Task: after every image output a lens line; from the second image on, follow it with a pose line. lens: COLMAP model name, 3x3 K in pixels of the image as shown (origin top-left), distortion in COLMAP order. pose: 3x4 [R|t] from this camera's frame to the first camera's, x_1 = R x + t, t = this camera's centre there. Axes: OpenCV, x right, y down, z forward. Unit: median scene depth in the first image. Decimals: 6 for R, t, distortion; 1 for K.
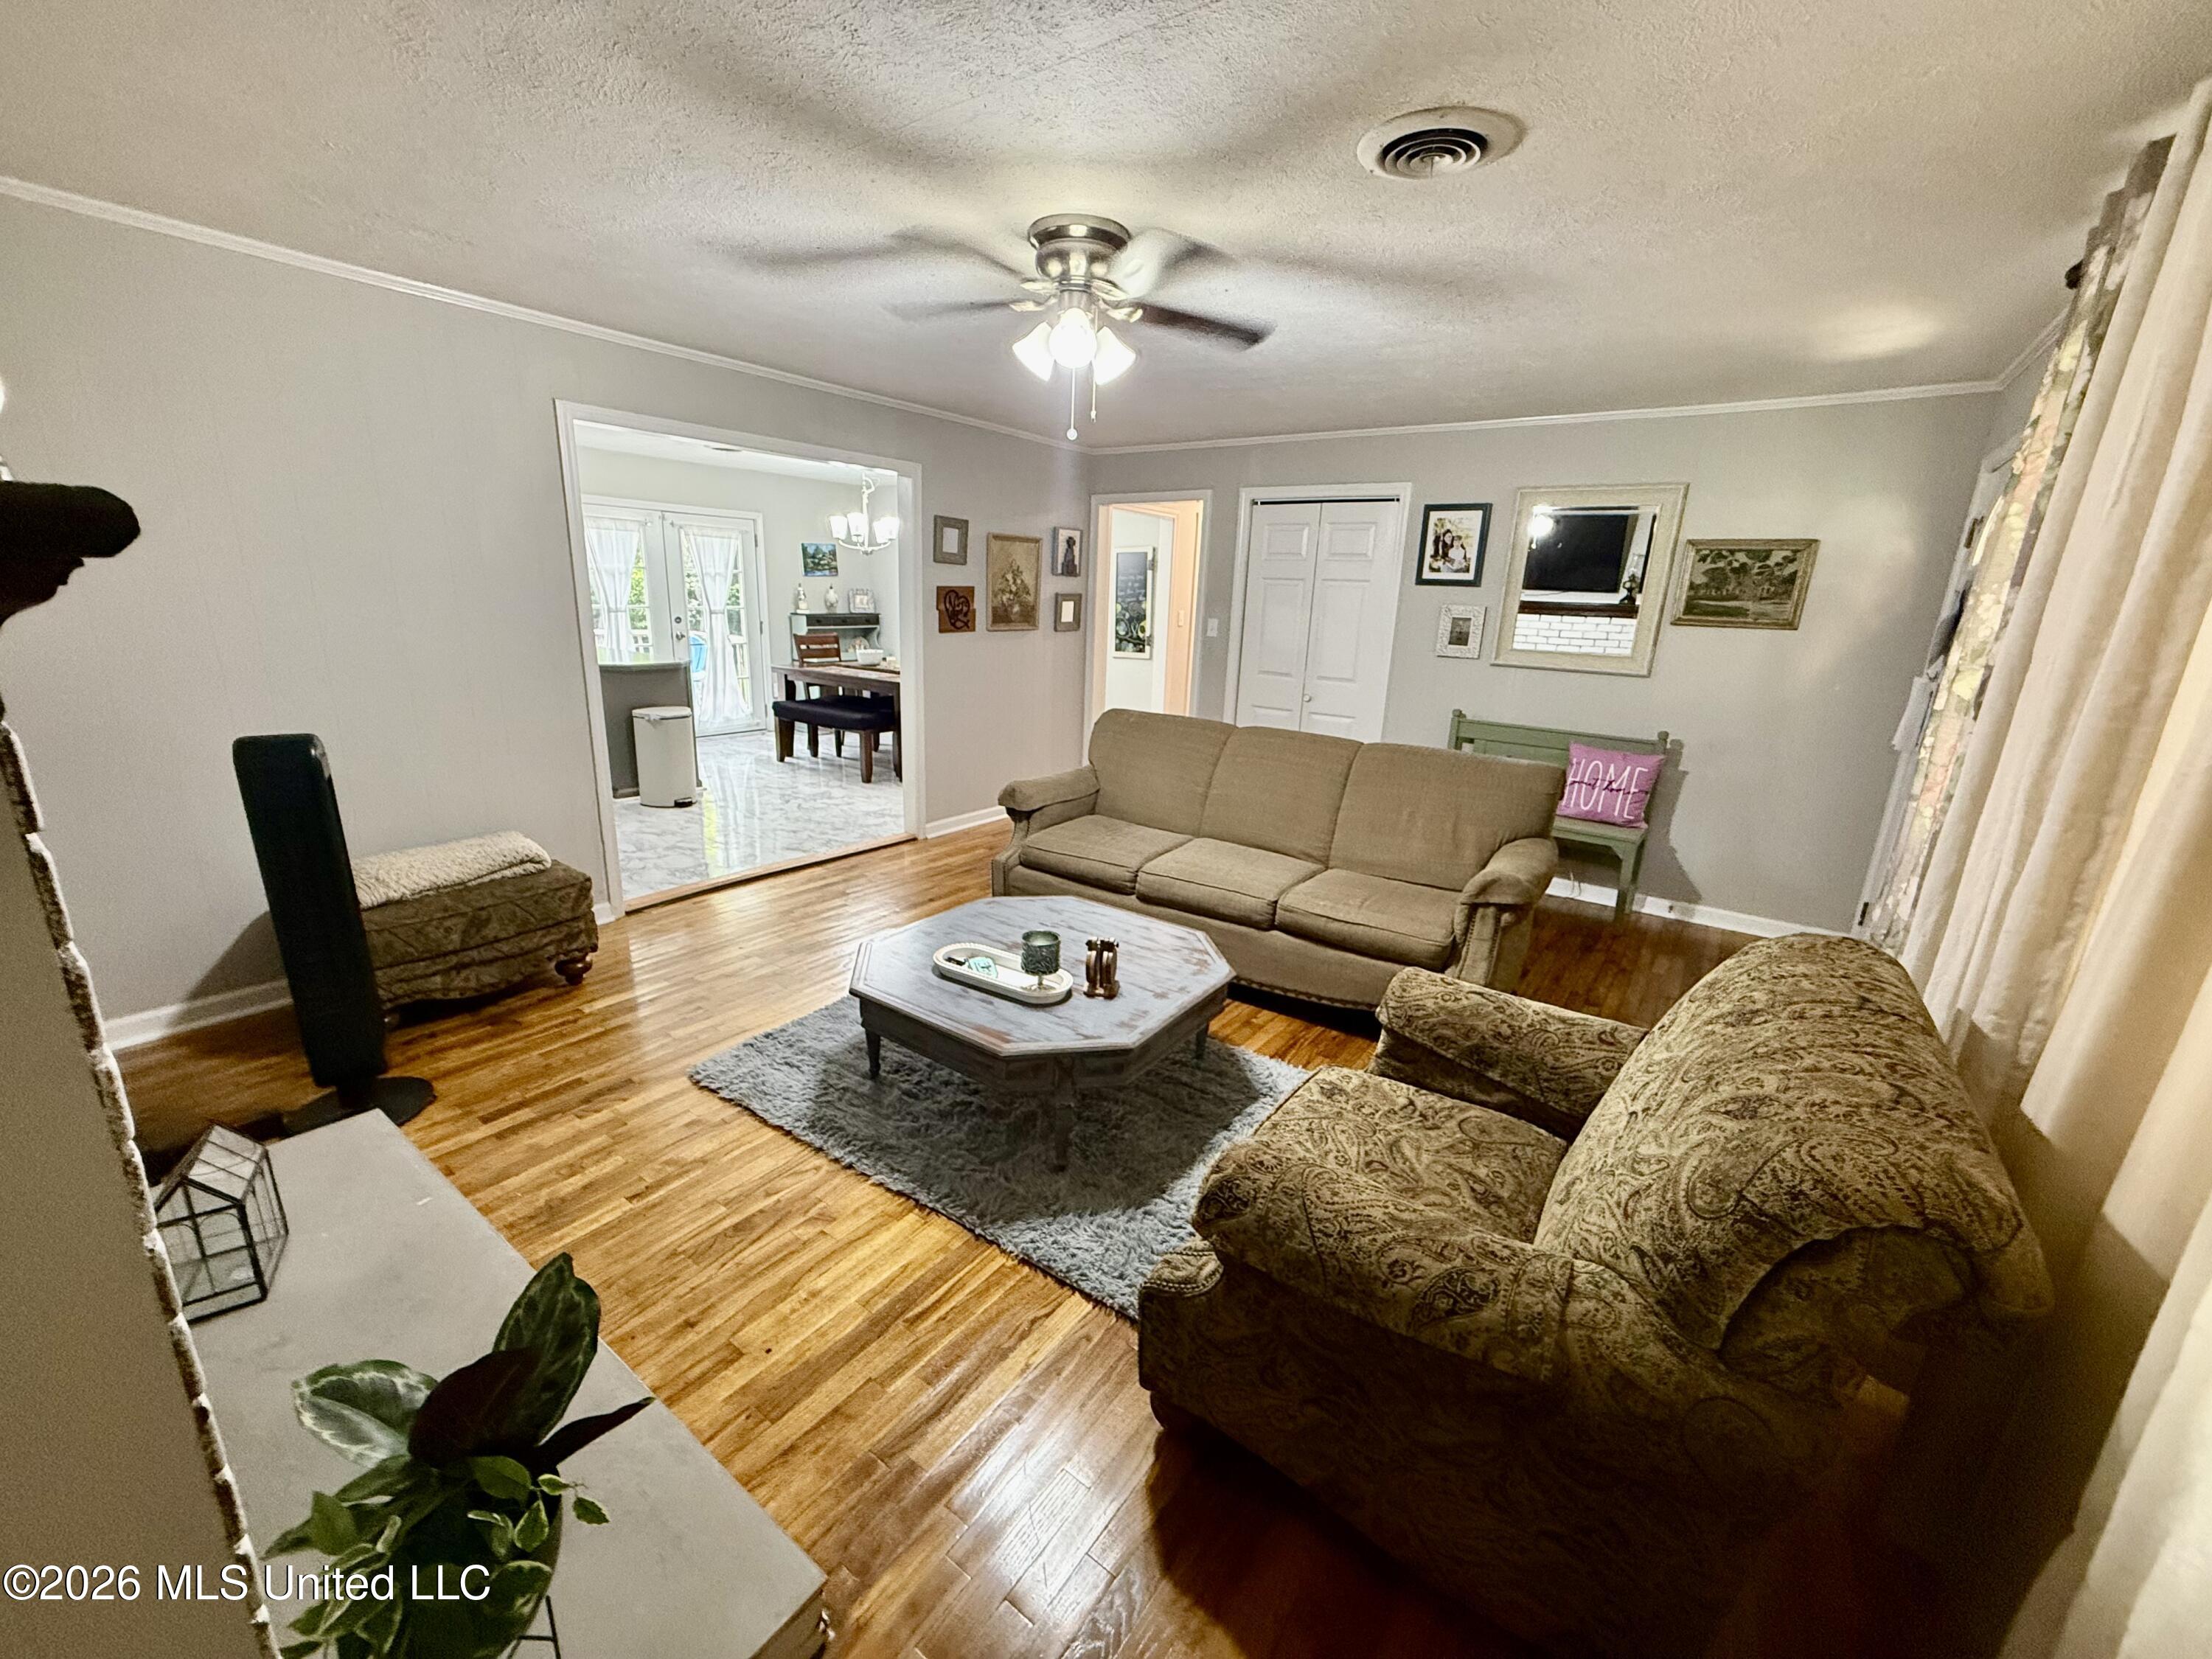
lens RADIAL K [[878.7, 0, 1102.7], [0, 878.7, 830.9], [0, 0, 1]] dist [0.001392, 0.000073]
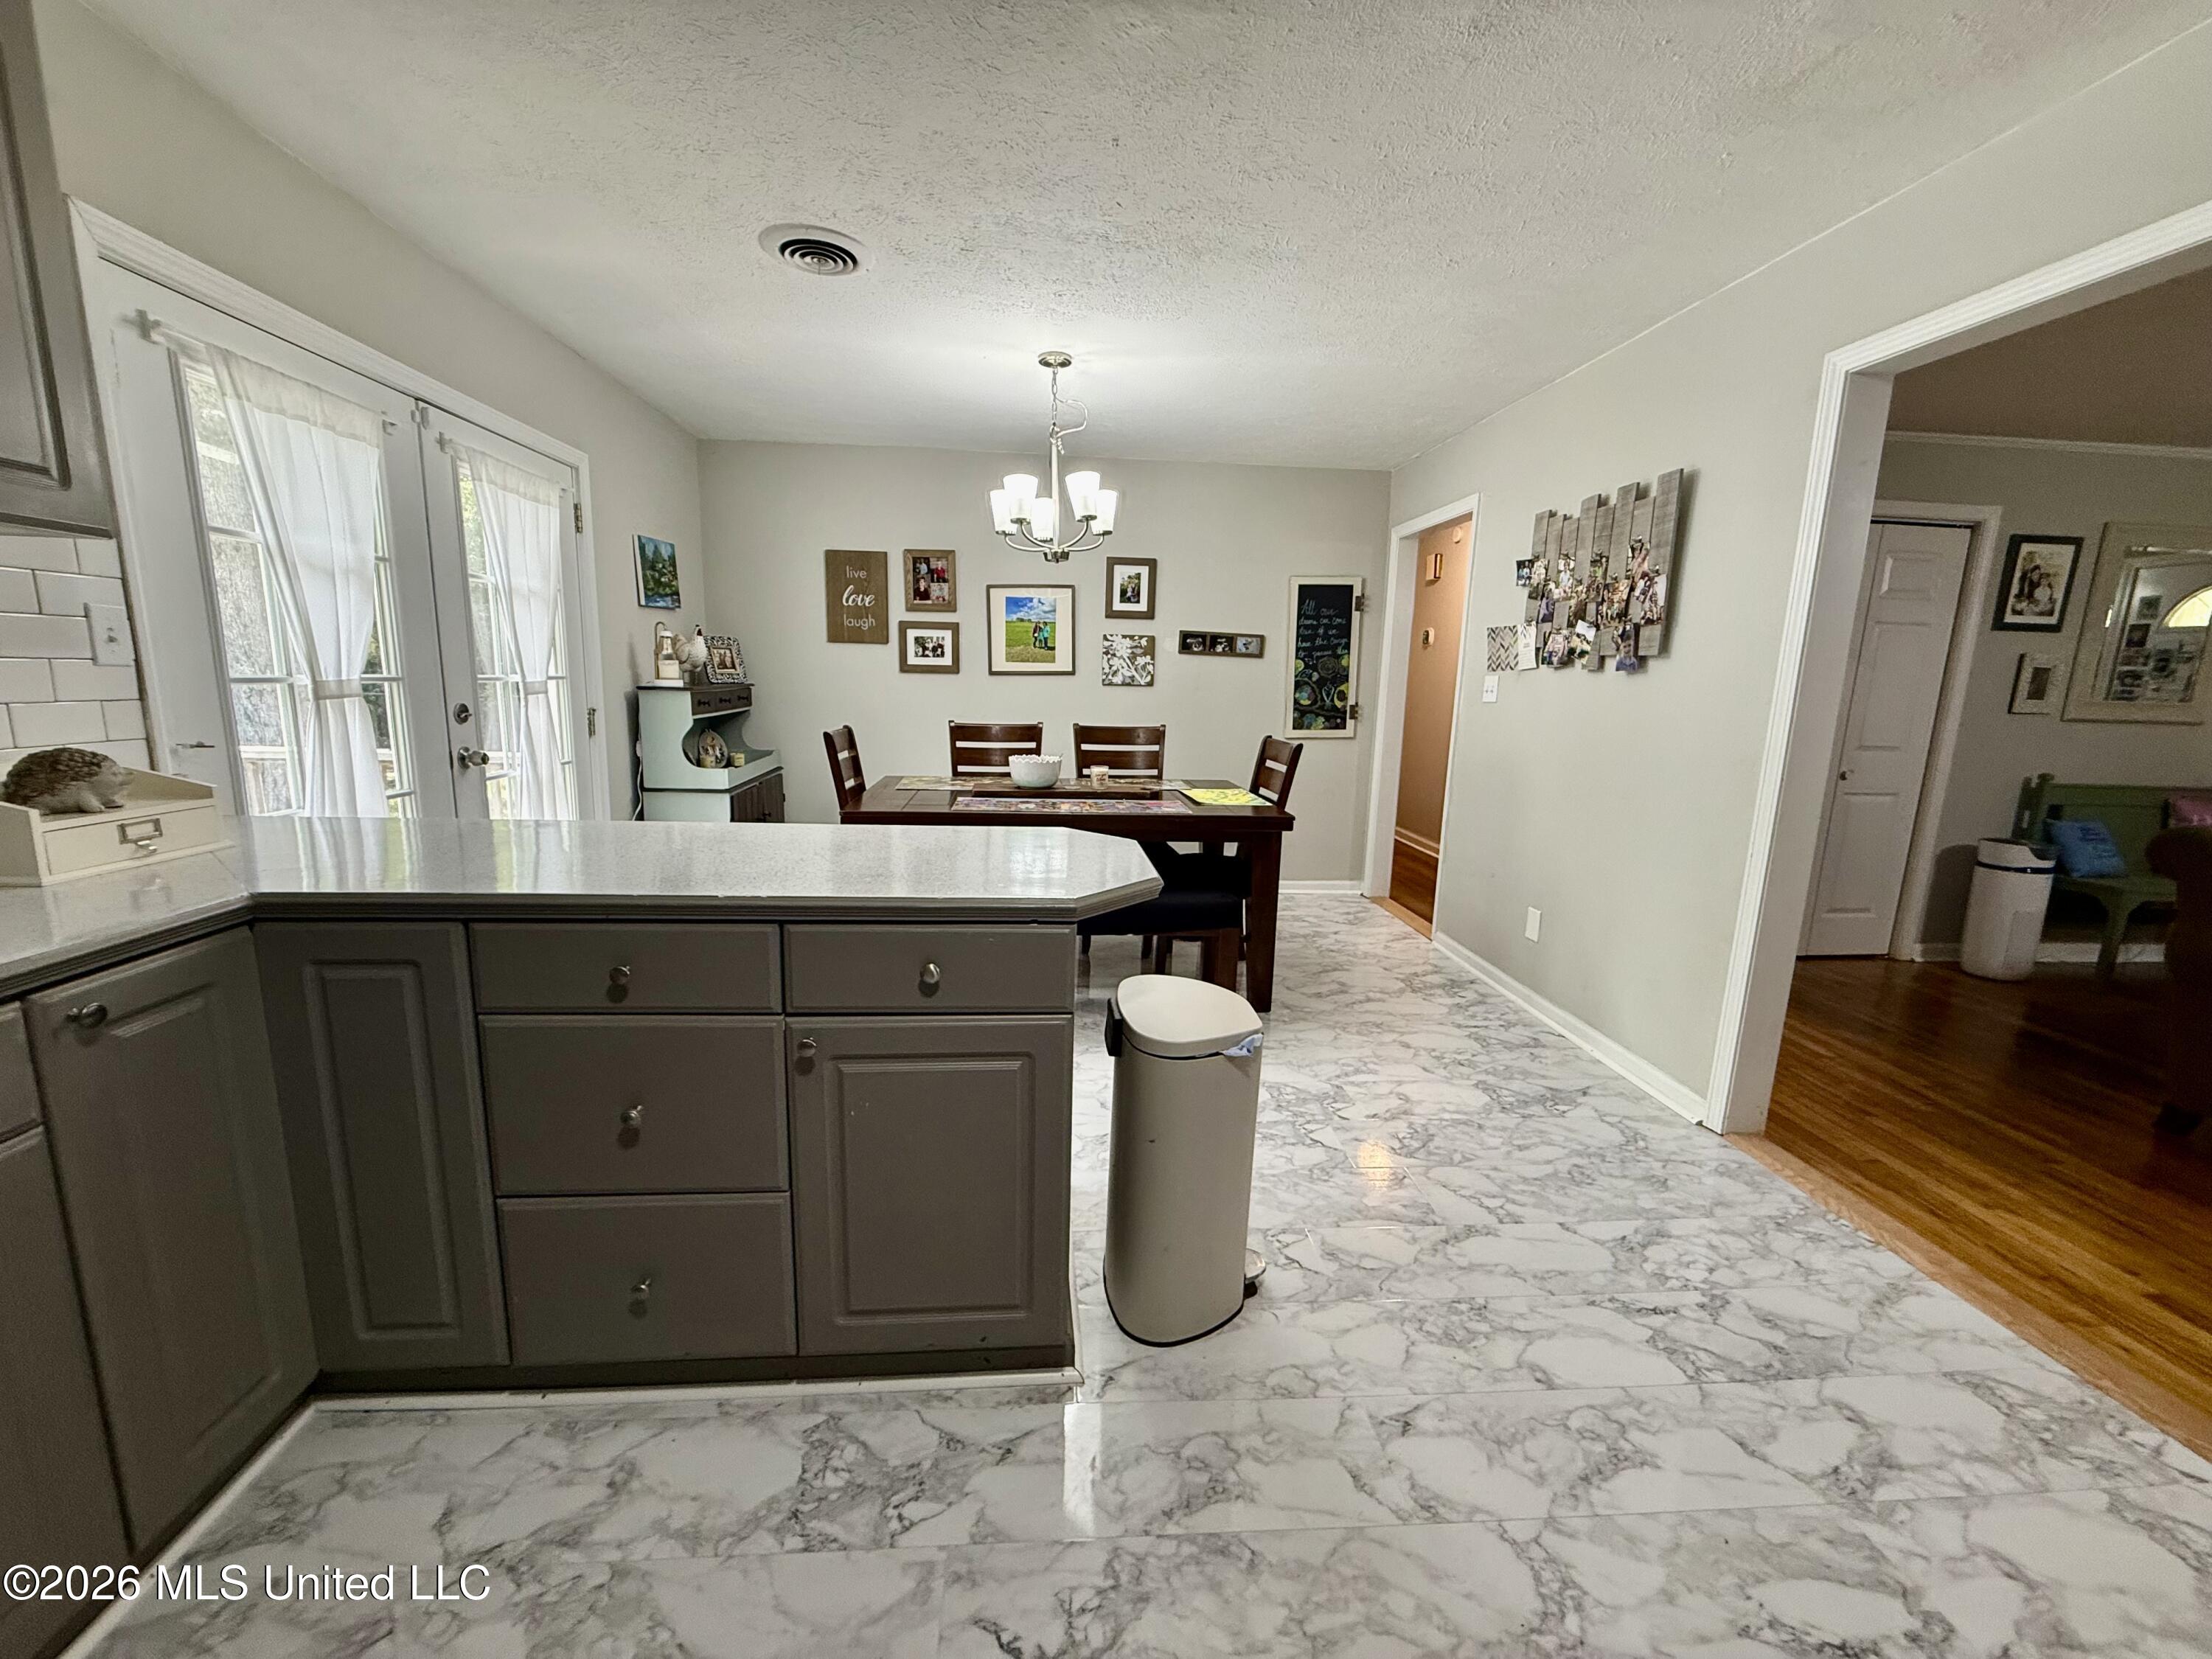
lens RADIAL K [[878.7, 0, 1102.7], [0, 878.7, 830.9], [0, 0, 1]] dist [0.001392, 0.000073]
pose [[0.759705, -0.129929, 0.637155, -0.823607], [0.171799, 0.985124, -0.003955, -0.233323], [-0.627163, 0.112467, 0.770726, 0.904135]]
